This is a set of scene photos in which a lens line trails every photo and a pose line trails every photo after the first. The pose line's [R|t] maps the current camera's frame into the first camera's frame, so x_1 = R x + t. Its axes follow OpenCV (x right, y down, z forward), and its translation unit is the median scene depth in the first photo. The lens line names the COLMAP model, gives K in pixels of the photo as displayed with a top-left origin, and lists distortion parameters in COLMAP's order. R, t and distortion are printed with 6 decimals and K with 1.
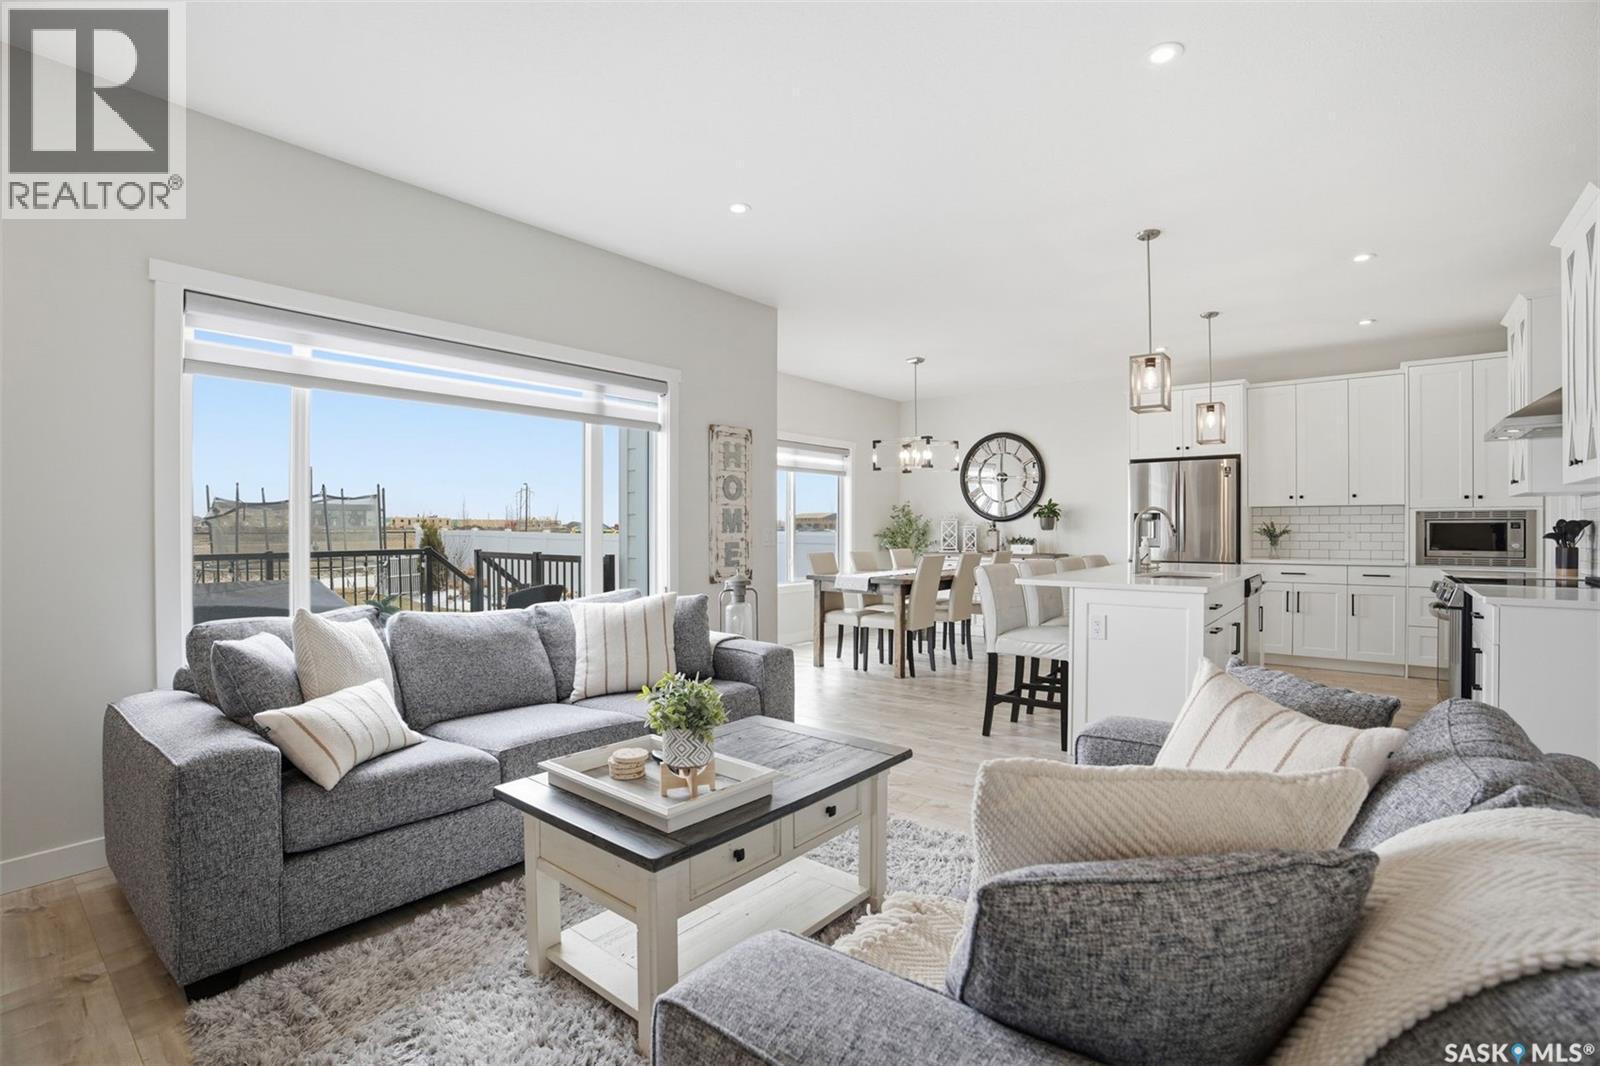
lens RADIAL K [[738.6, 0, 798.0], [0, 738.6, 530.8], [0, 0, 1]] dist [-0.032198, 0.000966]
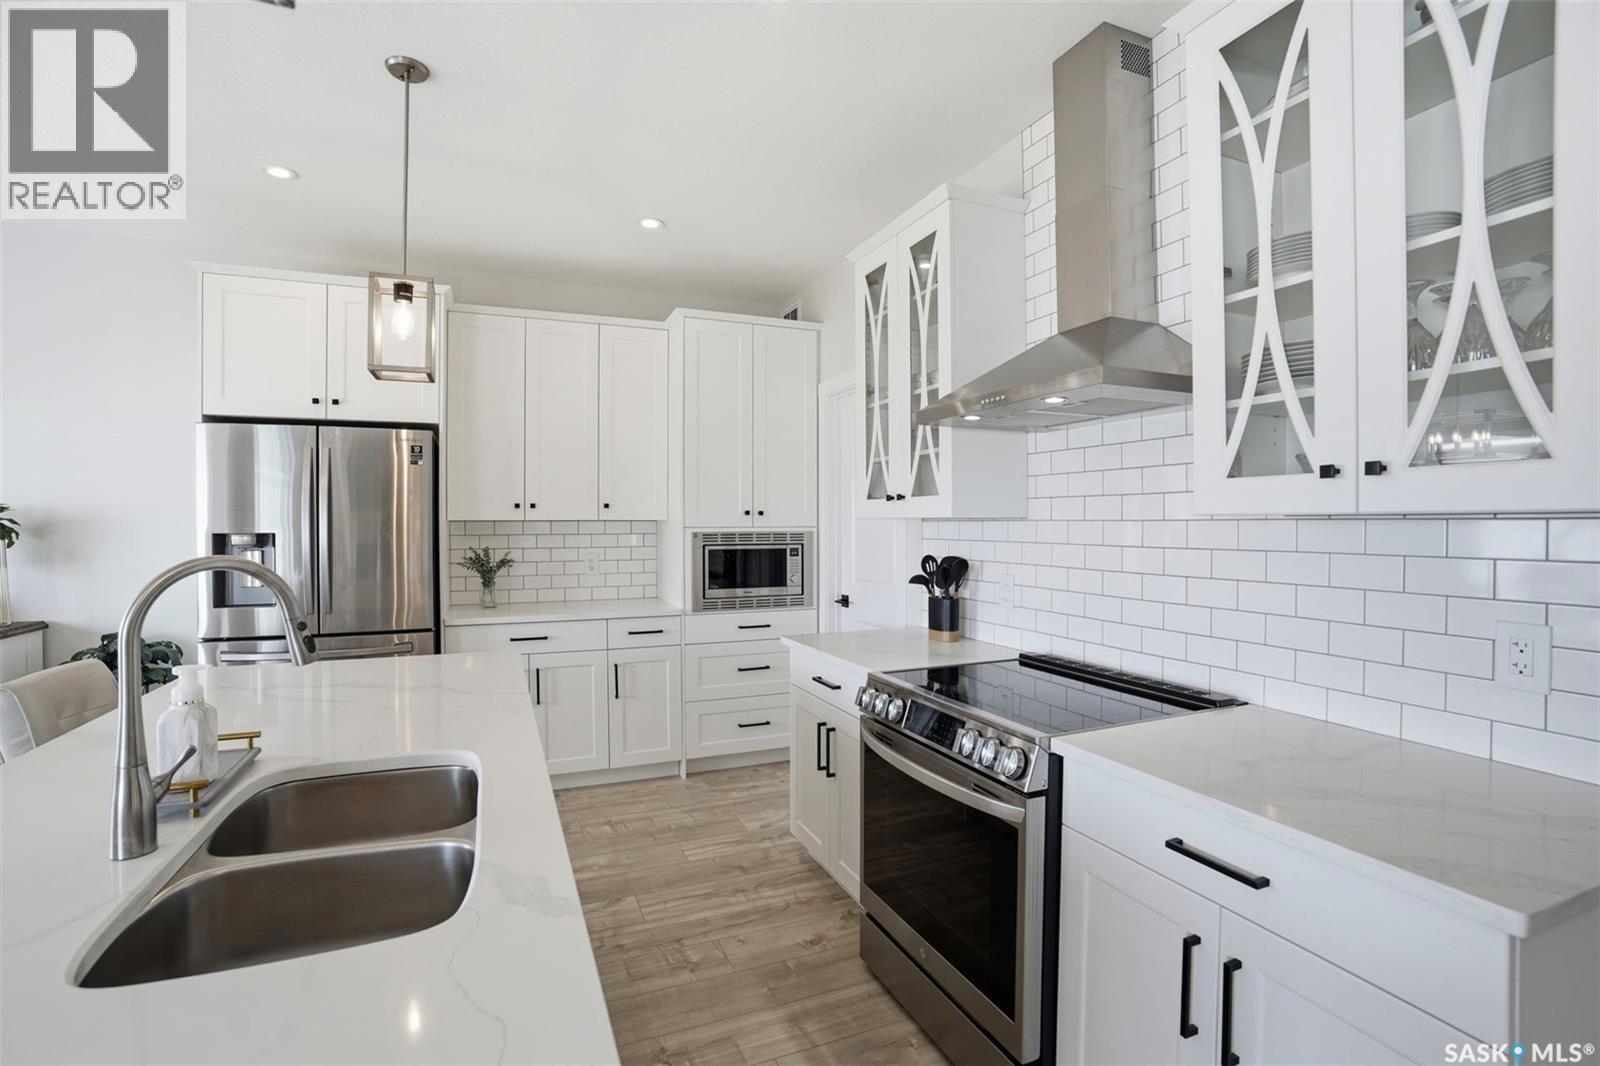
lens RADIAL K [[738.6, 0, 798.0], [0, 738.6, 530.8], [0, 0, 1]] dist [-0.032198, 0.000966]
pose [[0.465191, -0.010062, 0.885153, 0.225612], [0.002124, 0.999945, 0.010251, -0.027930], [-0.885208, -0.002889, 0.465186, 0.461730]]
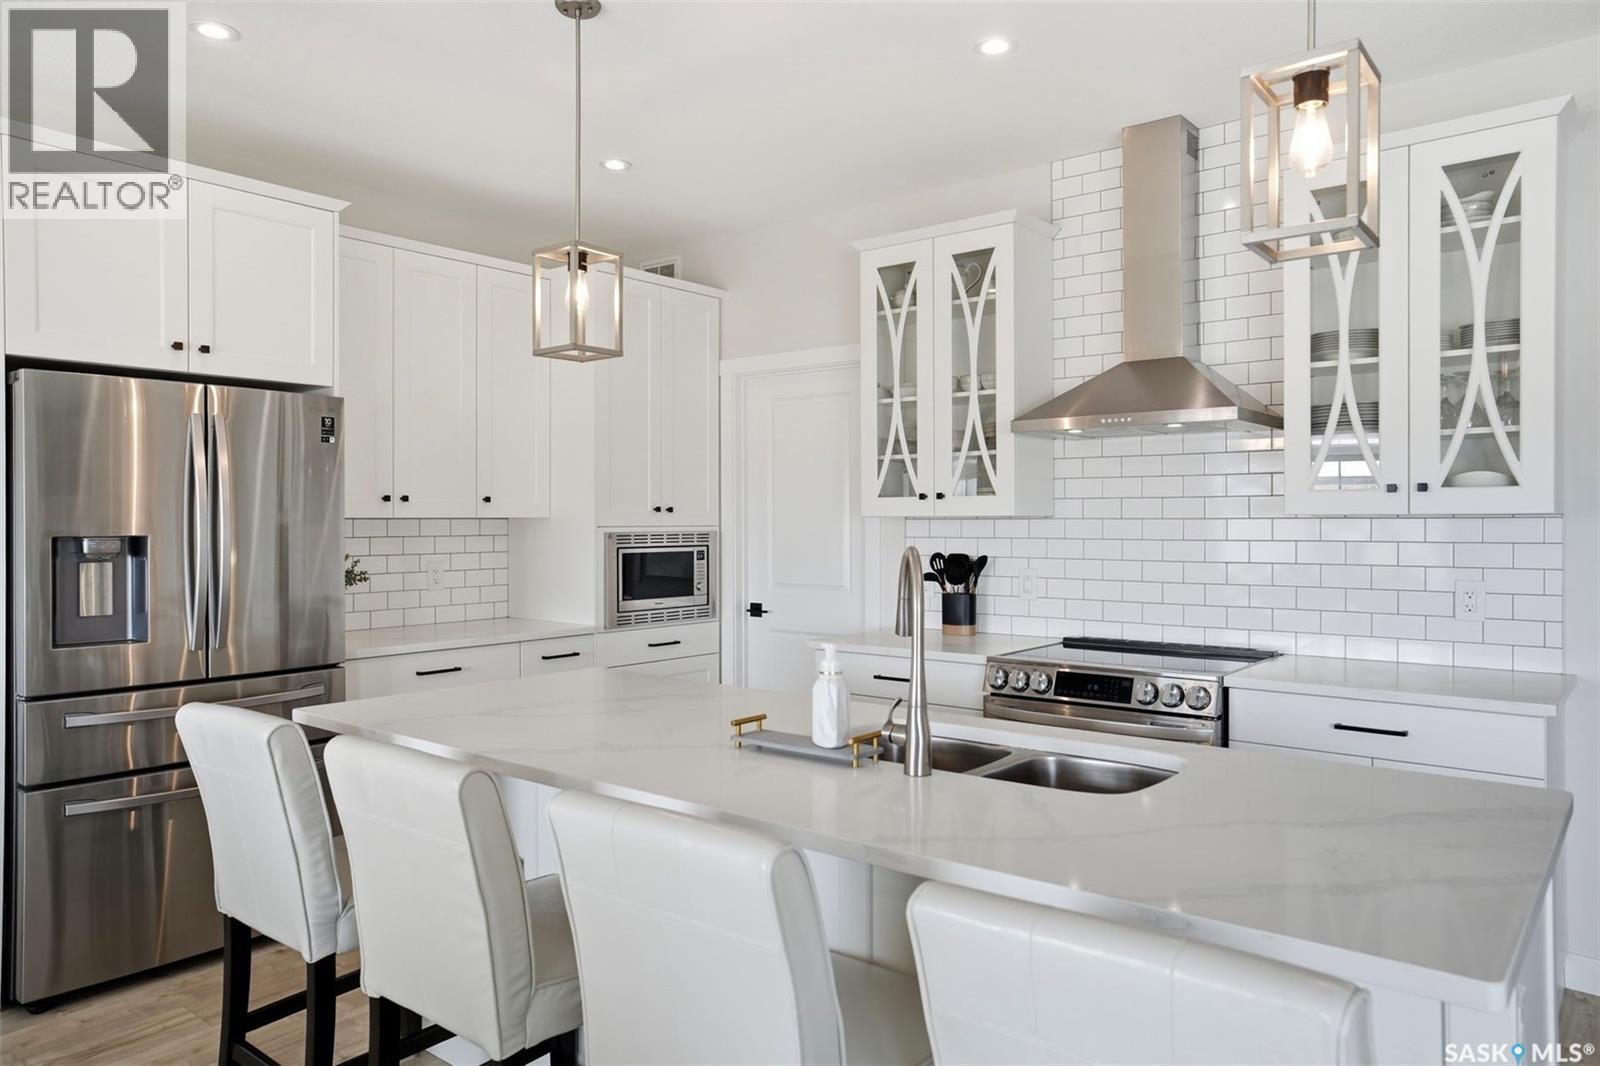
lens RADIAL K [[1067.4, 0, 800.6], [0, 1067.4, 544.6], [0, 0, 1]] dist [0.016182, 0.001335]
pose [[-0.008252, -0.022186, 0.999720, 0.019479], [0.002565, 0.999750, 0.022208, -0.028222], [-0.999963, 0.002747, -0.008194, 0.671087]]
